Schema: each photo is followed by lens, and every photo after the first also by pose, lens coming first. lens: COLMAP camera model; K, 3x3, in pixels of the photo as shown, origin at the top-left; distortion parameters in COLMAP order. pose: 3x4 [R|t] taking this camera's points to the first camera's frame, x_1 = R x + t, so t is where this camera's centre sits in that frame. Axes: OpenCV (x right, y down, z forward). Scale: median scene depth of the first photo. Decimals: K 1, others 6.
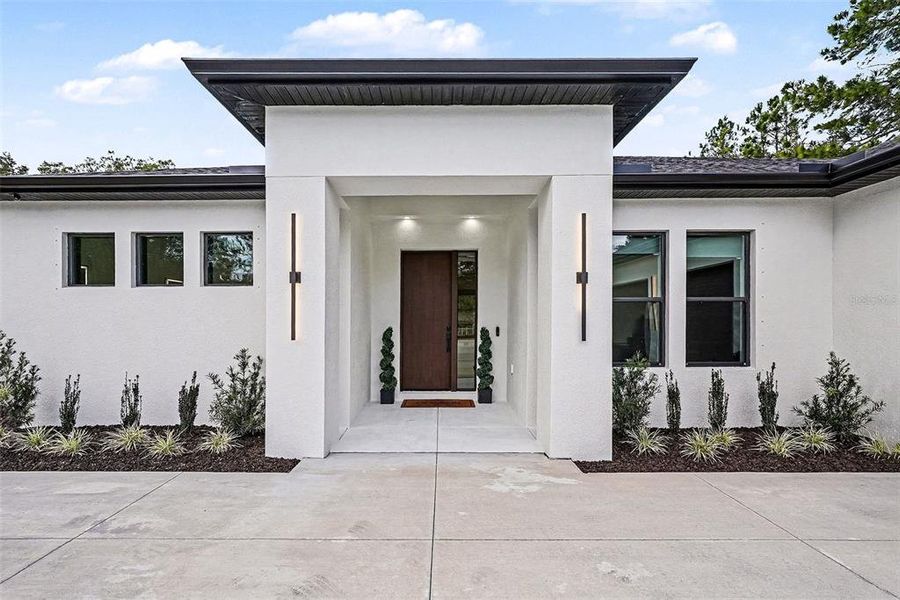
lens RADIAL K [[414.0, 0, 452.5], [0, 414.0, 323.6], [0, 0, 1]] dist [-0.014315, 0.000140]
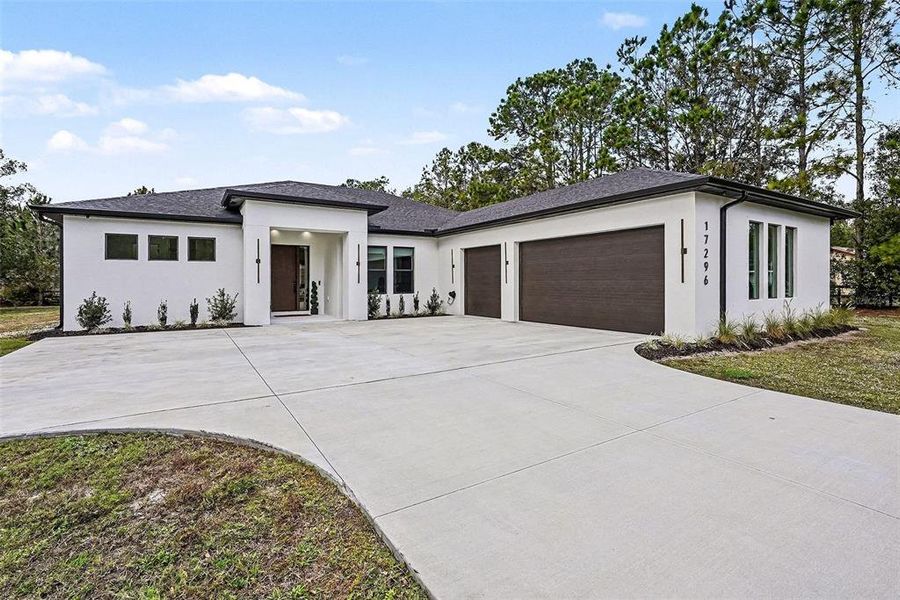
lens RADIAL K [[337.0, 0, 451.2], [0, 337.0, 286.8], [0, 0, 1]] dist [-0.009158, 0.000009]
pose [[0.832744, -0.012420, 0.553519, -0.389056], [0.009311, 0.999921, 0.008430, 0.038887], [-0.553580, -0.001866, 0.832794, -1.158054]]
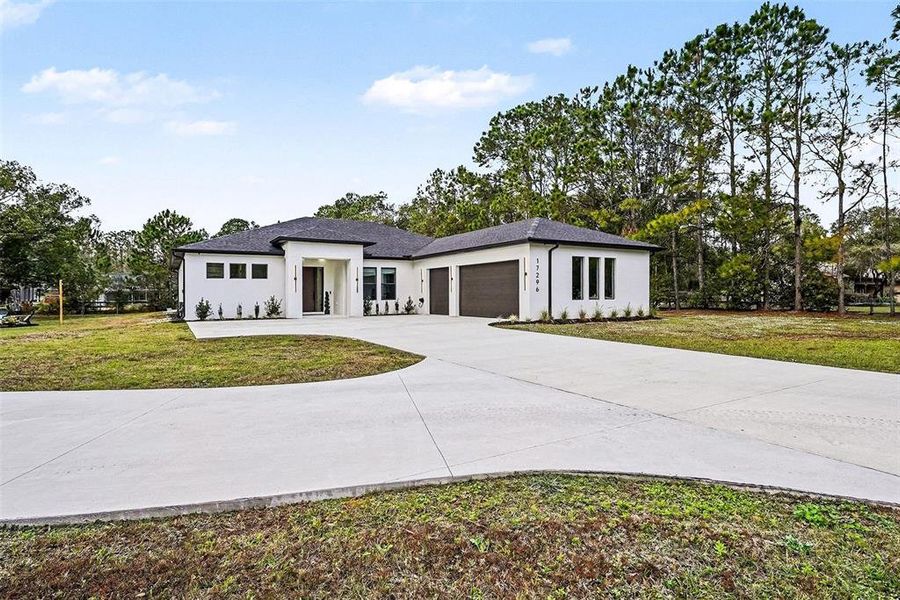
lens RADIAL K [[322.7, 0, 445.9], [0, 322.7, 300.0], [0, 0, 1]] dist [-0.010251, 0.000214]
pose [[0.834305, -0.017538, 0.551023, -0.673111], [0.011981, 0.999835, 0.013682, 0.066391], [-0.551172, -0.004813, 0.834378, -2.047080]]
